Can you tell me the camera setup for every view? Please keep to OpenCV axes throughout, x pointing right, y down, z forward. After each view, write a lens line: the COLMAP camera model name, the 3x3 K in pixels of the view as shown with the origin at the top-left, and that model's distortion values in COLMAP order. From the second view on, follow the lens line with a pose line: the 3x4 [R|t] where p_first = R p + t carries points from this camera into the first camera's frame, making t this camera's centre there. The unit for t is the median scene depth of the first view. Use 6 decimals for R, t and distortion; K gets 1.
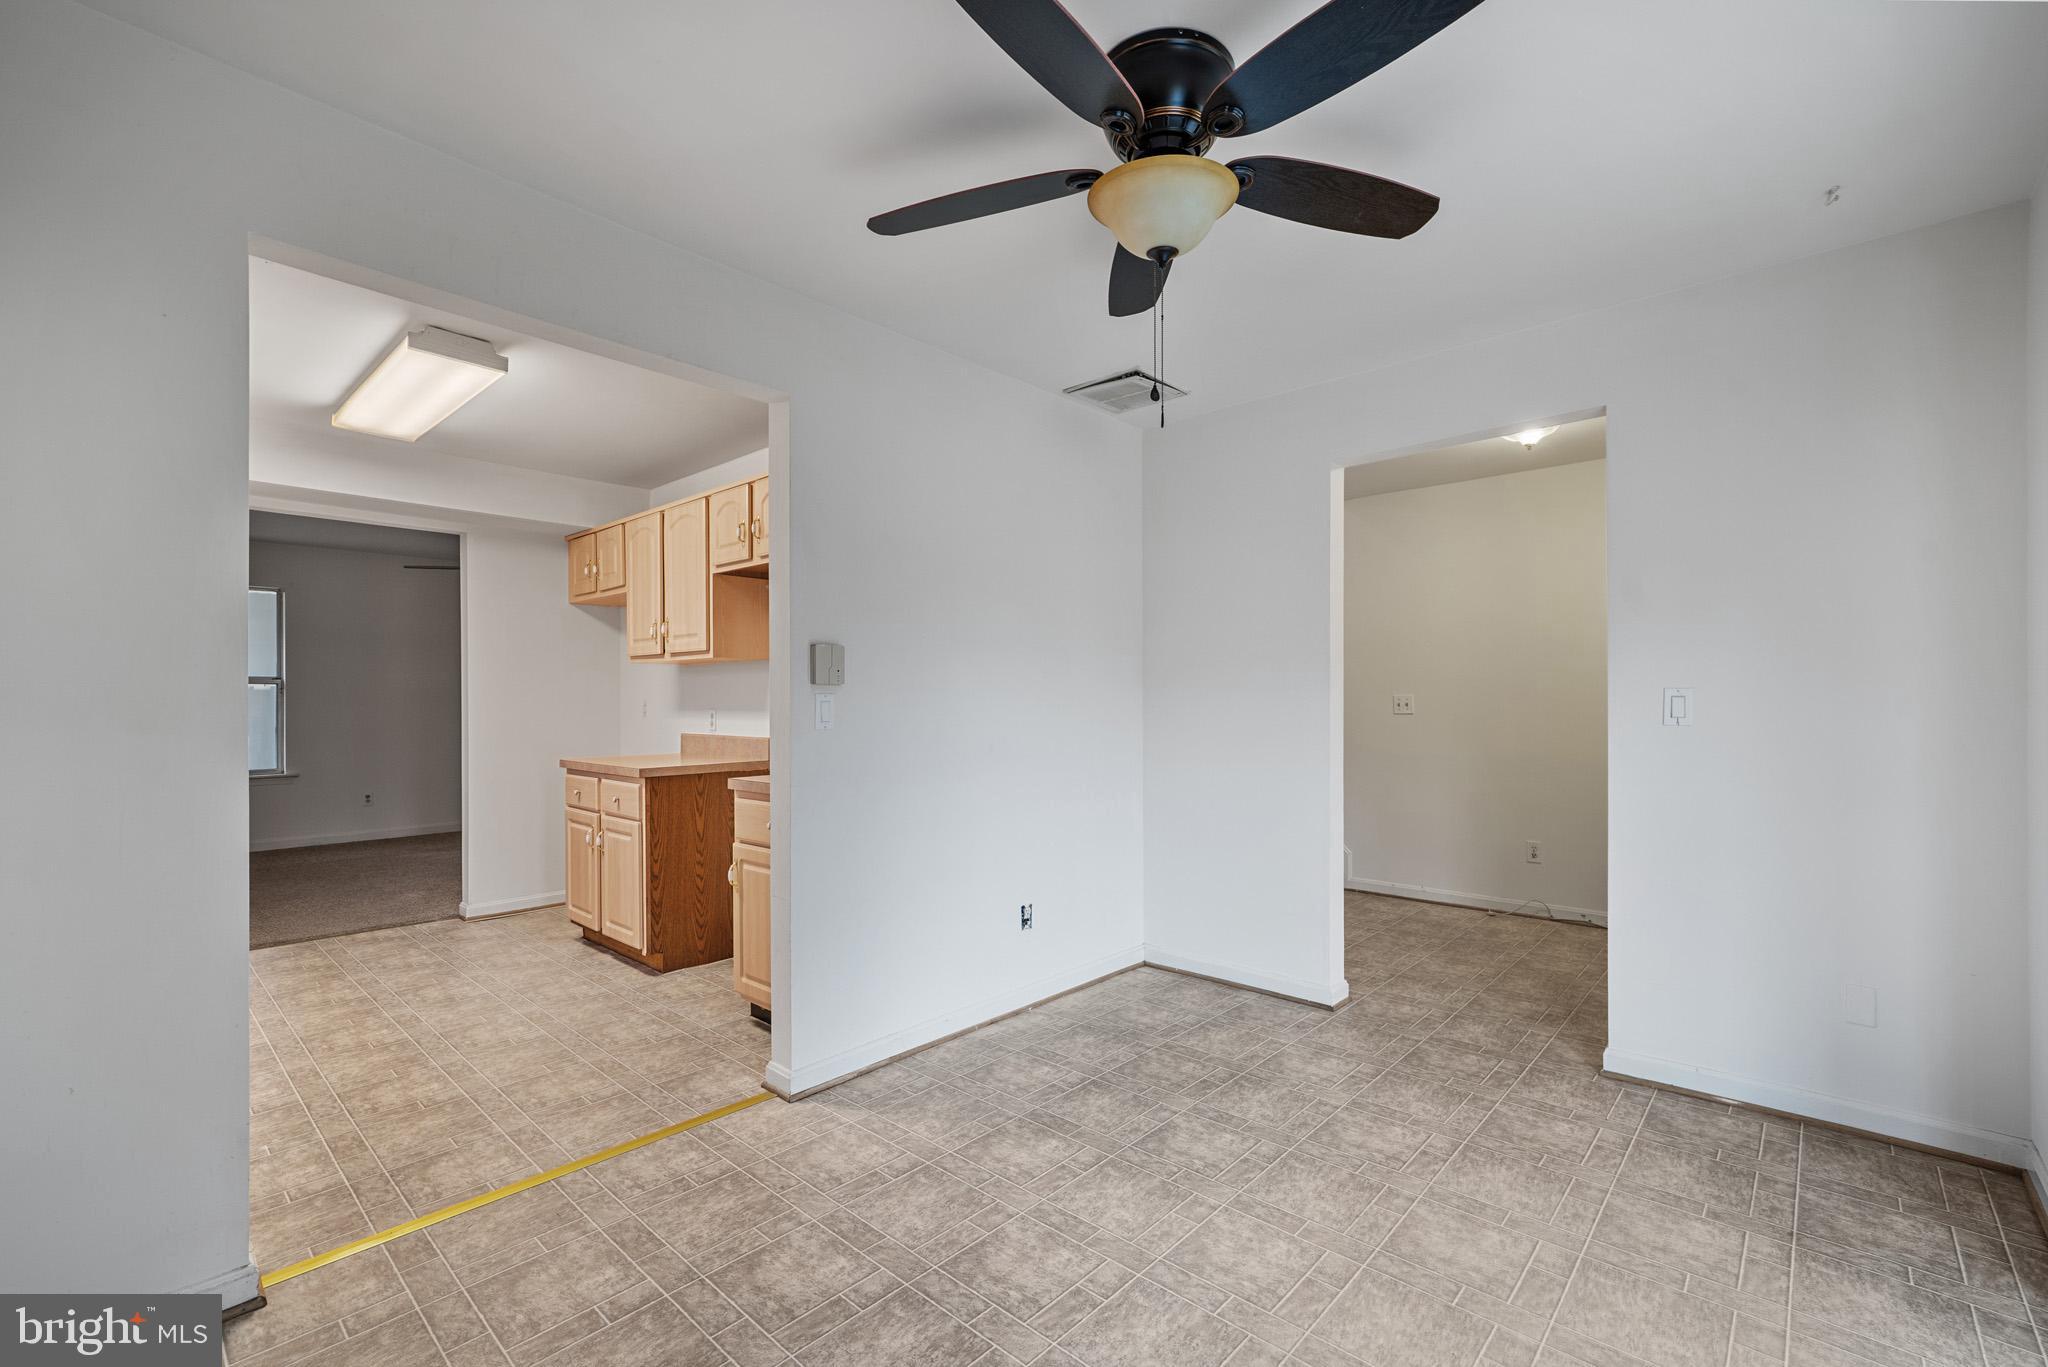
lens RADIAL K [[881.2, 0, 1028.8], [0, 881.2, 691.9], [0, 0, 1]] dist [0.001768, 0.000753]
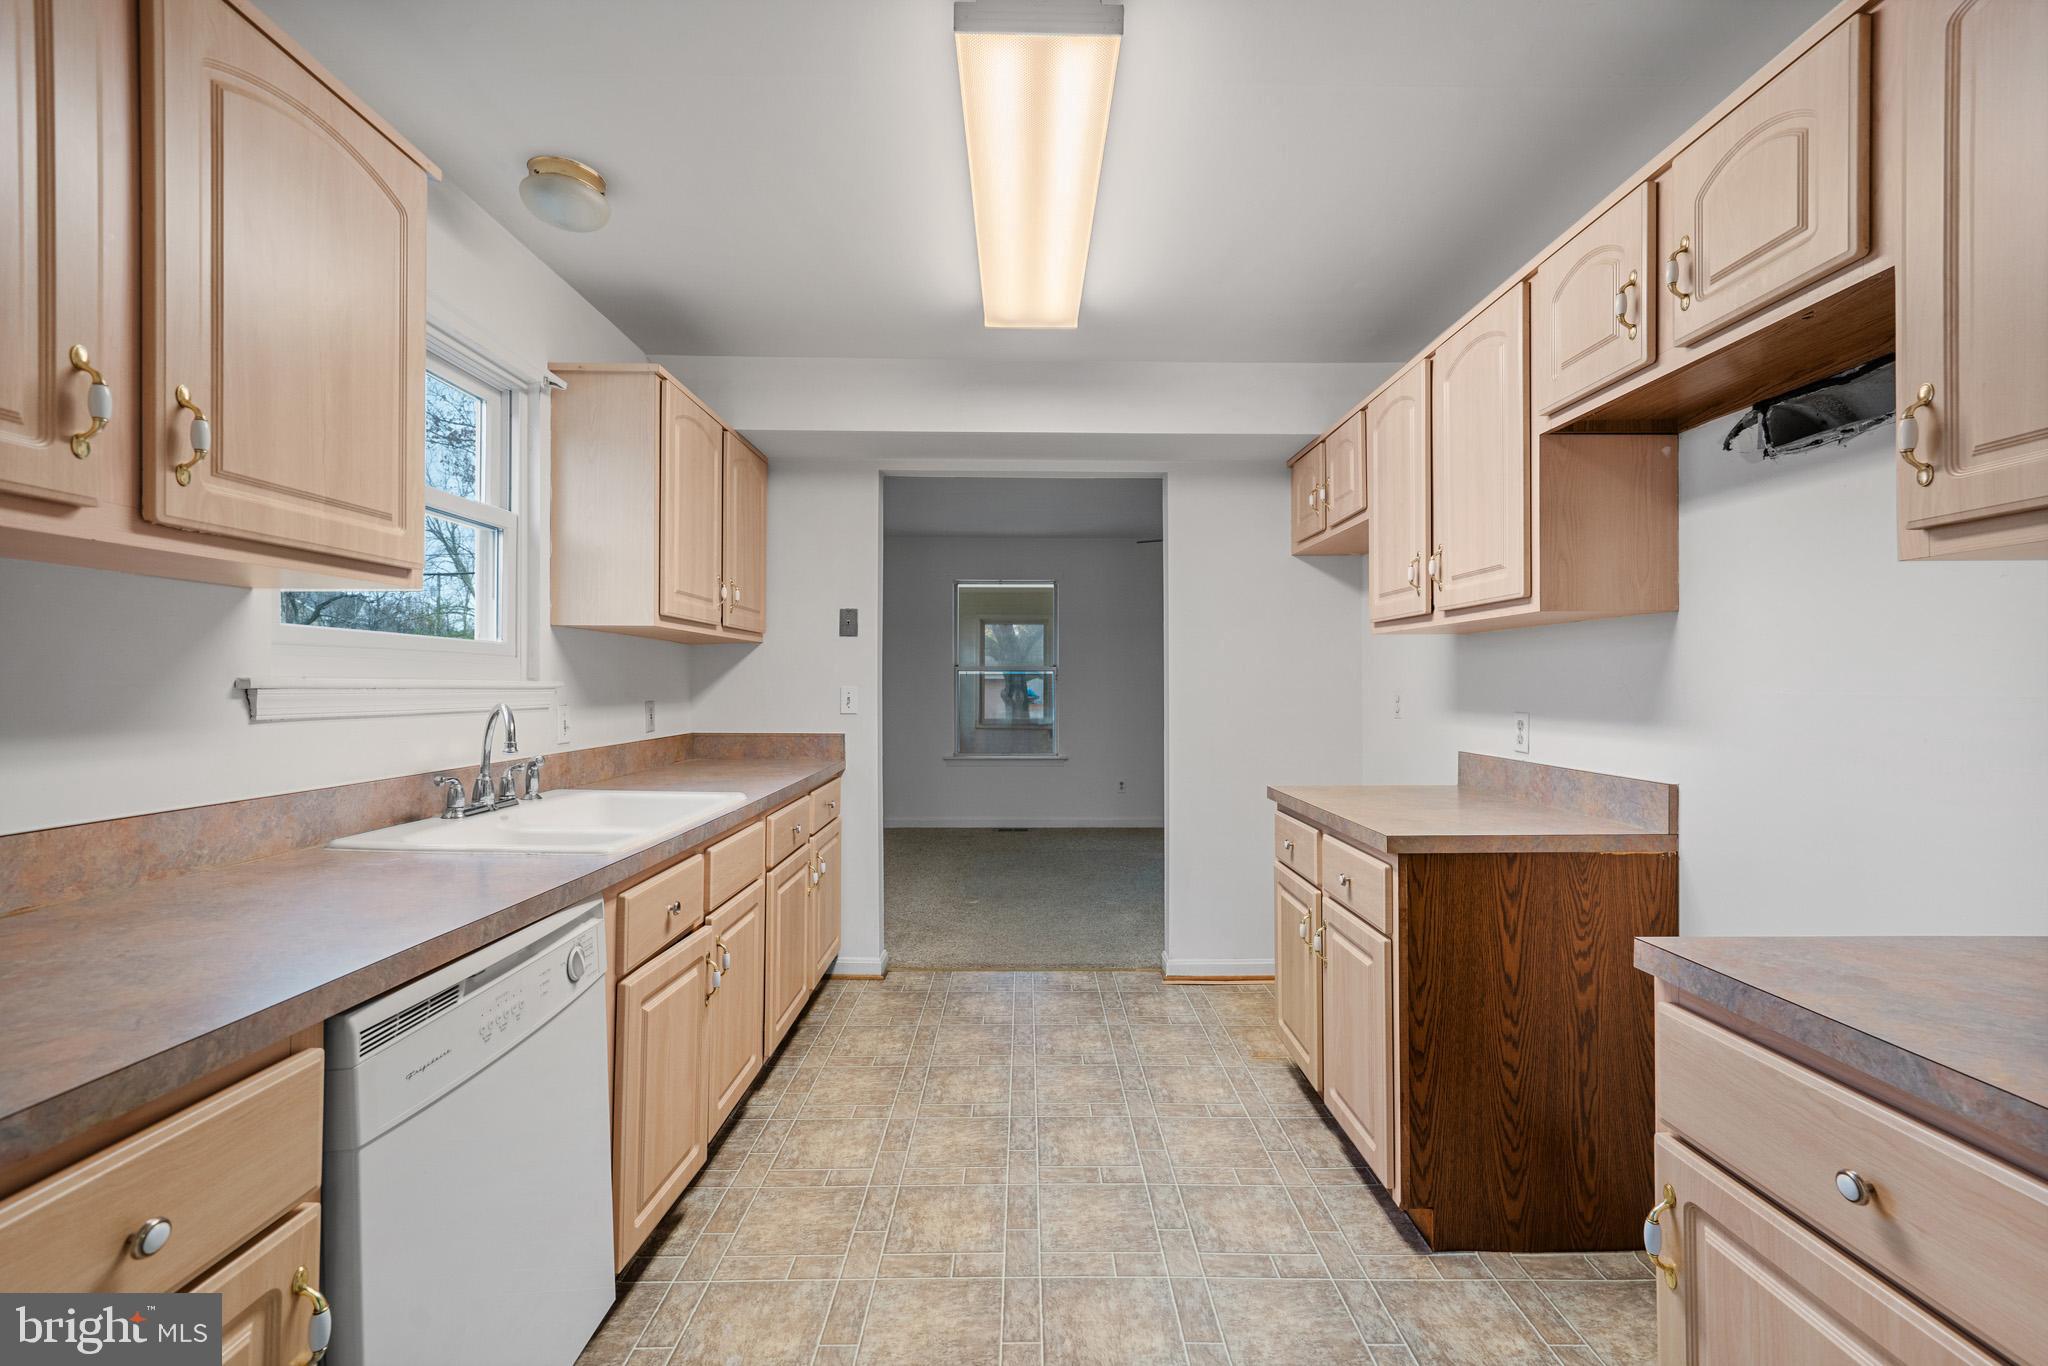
lens RADIAL K [[848.1, 0, 1055.7], [0, 848.1, 675.4], [0, 0, 1]] dist [-0.000788, 0.000150]
pose [[0.699329, 0.001384, -0.714798, -0.224653], [0.002028, 0.999990, 0.003921, -0.006723], [0.714797, -0.004192, 0.699320, 0.518730]]
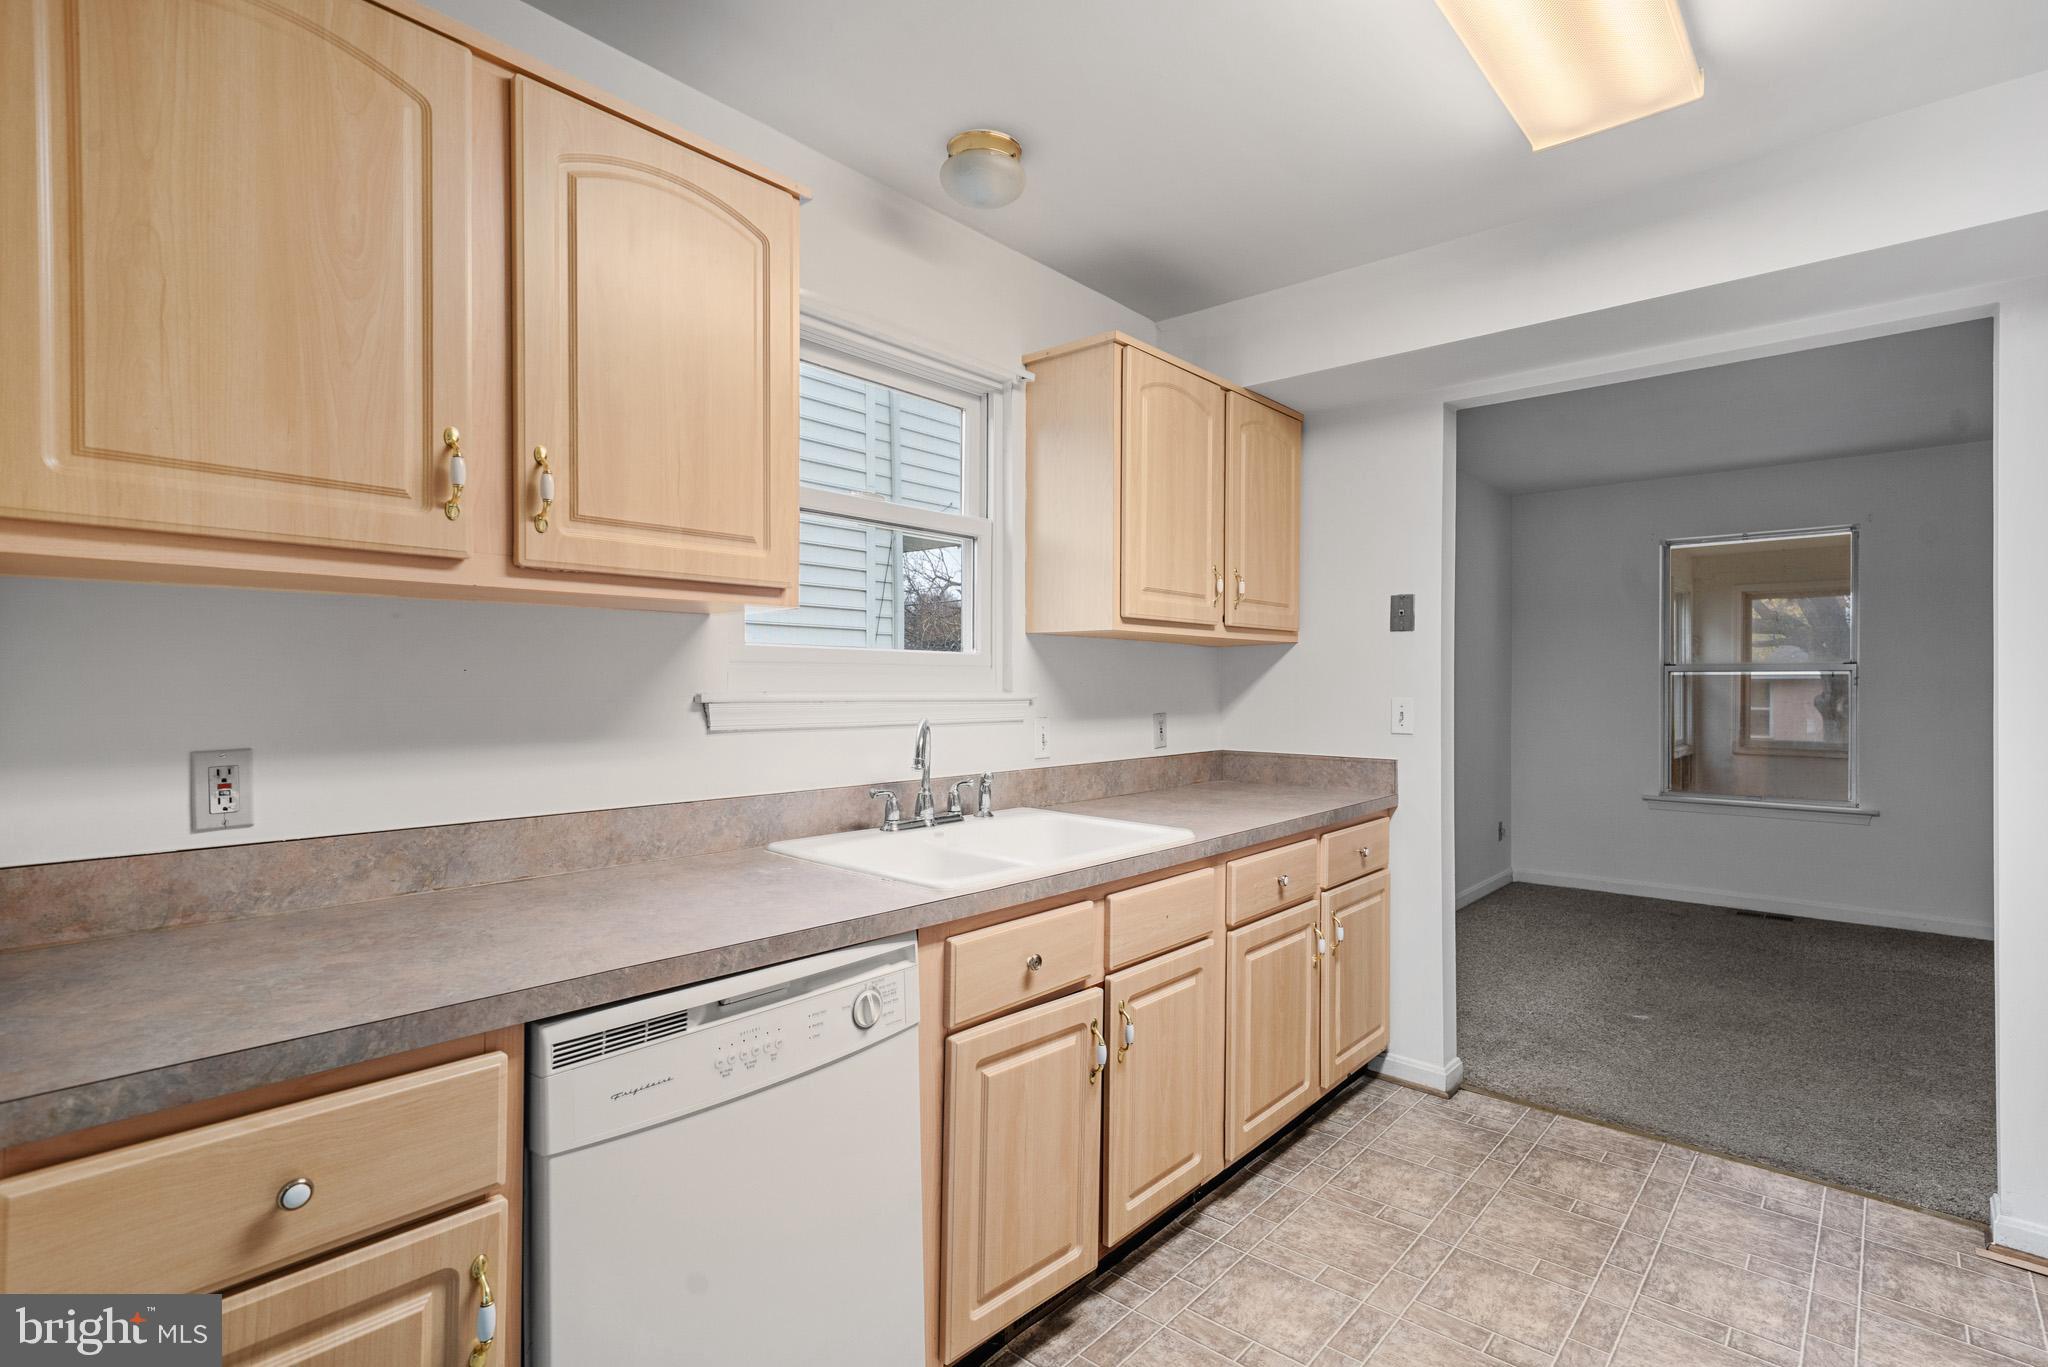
lens RADIAL K [[988.1, 0, 1043.4], [0, 988.1, 686.6], [0, 0, 1]] dist [0.006990, 0.000930]
pose [[0.033928, 0.009493, -0.999379, -0.240476], [0.009734, 0.999904, 0.009828, -0.011947], [0.999377, -0.010062, 0.033832, 0.692510]]
